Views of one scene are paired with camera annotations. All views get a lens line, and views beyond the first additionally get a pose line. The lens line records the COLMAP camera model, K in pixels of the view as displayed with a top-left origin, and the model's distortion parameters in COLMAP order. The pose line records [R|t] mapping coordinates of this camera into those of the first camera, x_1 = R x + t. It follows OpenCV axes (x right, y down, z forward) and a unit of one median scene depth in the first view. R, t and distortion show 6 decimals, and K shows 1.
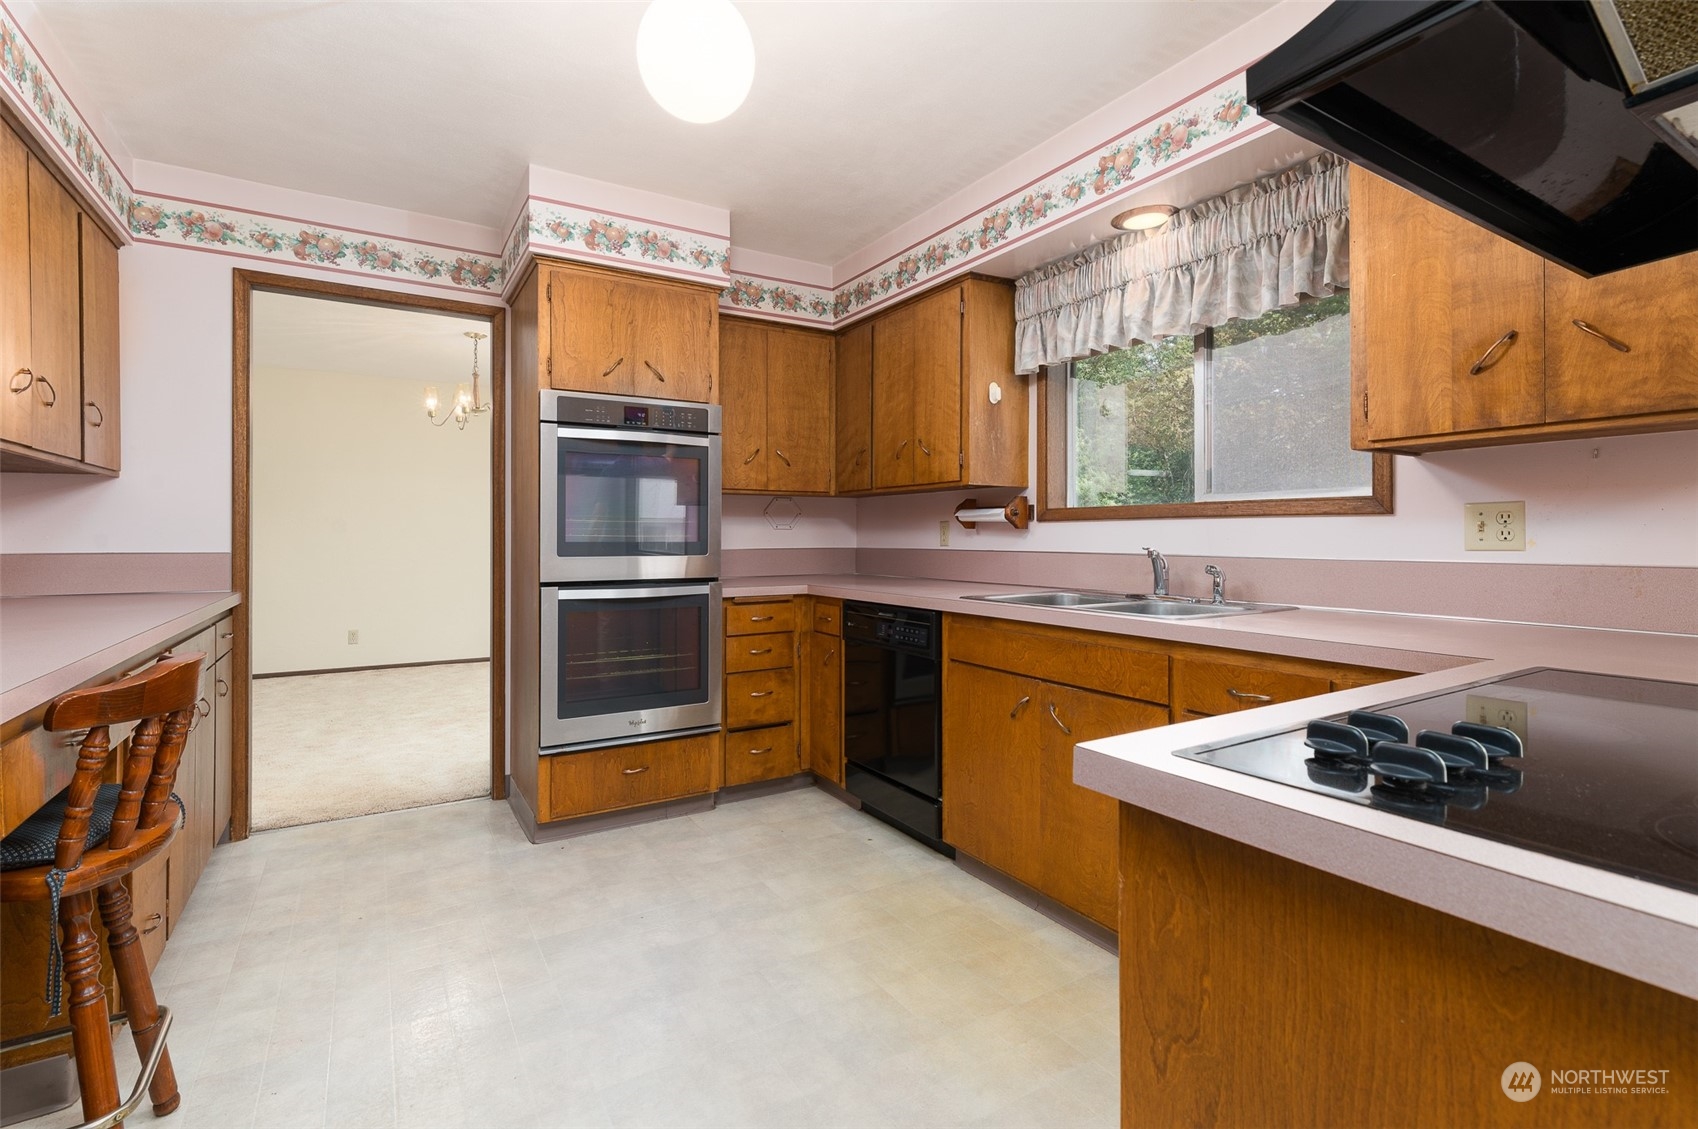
lens RADIAL K [[768.4, 0, 841.9], [0, 768.4, 547.7], [0, 0, 1]] dist [0.005040, 0.000165]
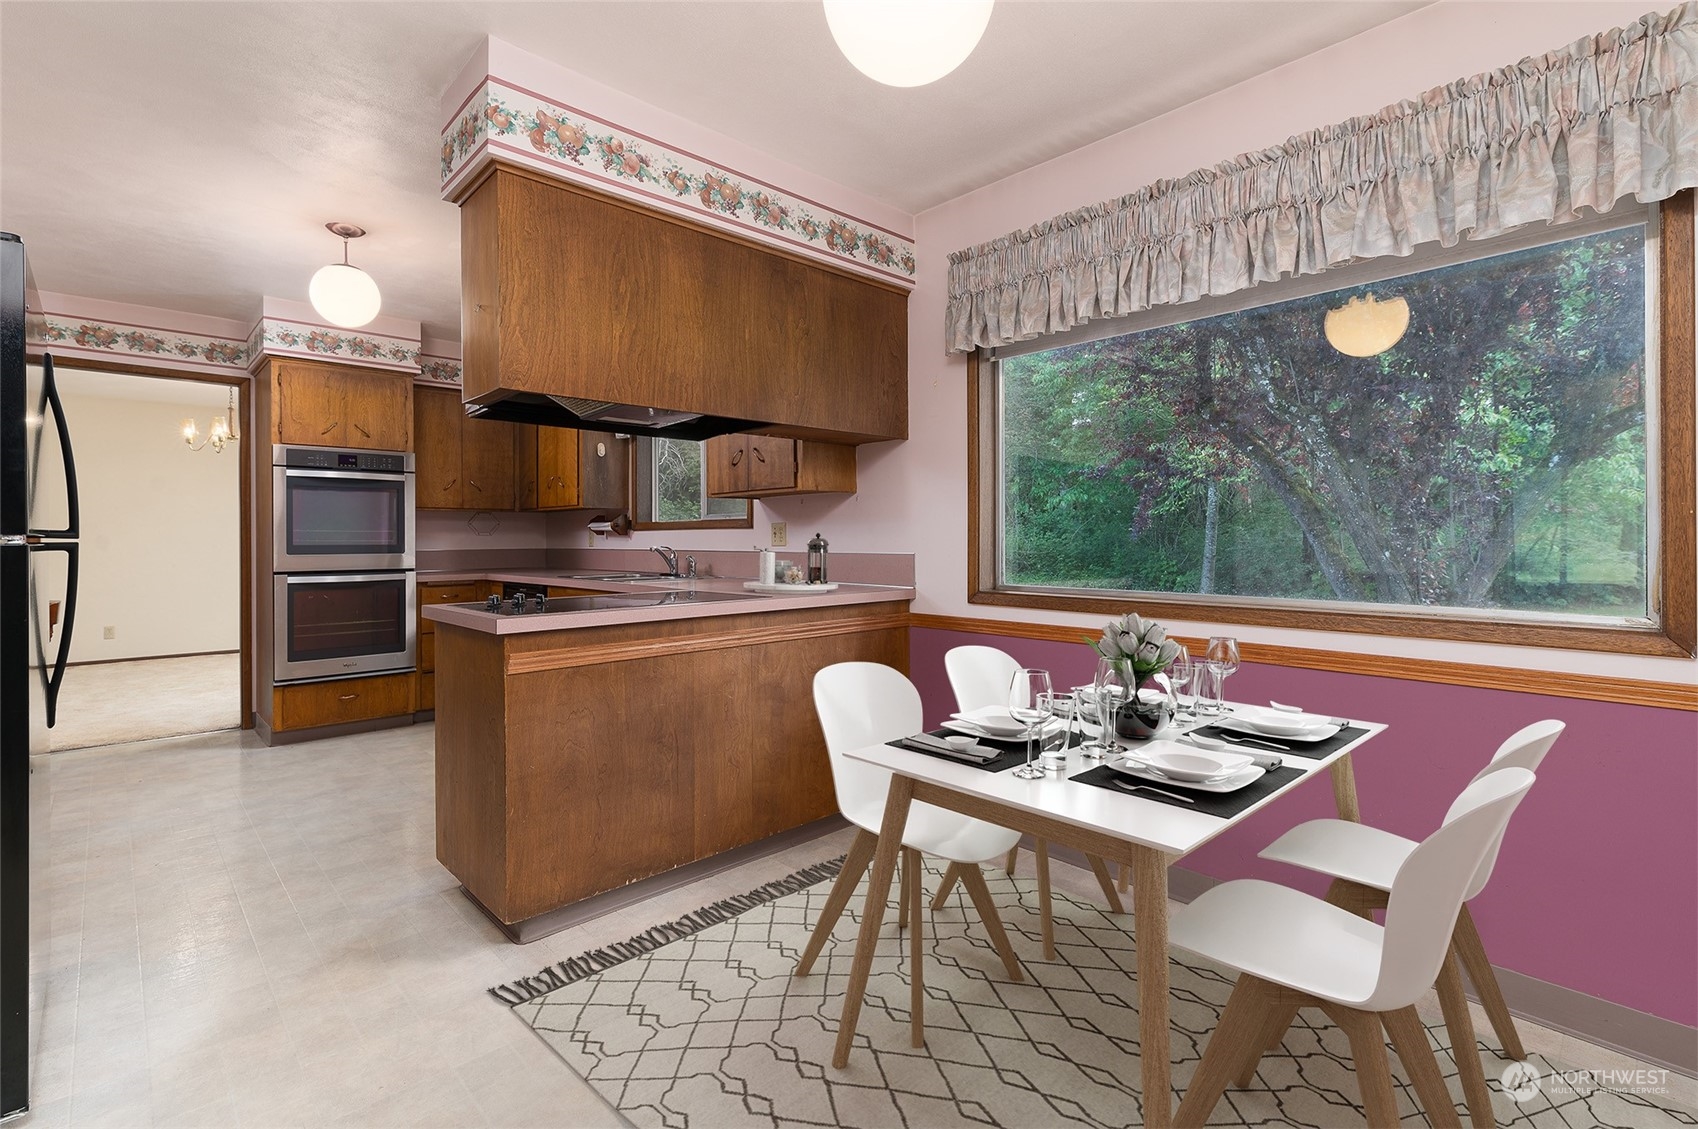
lens RADIAL K [[777.5, 0, 860.7], [0, 777.5, 549.2], [0, 0, 1]] dist [-0.002282, -0.000441]
pose [[0.975437, -0.007123, 0.220164, 0.368989], [0.007291, 0.999973, 0.000050, 0.007976], [-0.220158, 0.001556, 0.975463, -0.688181]]
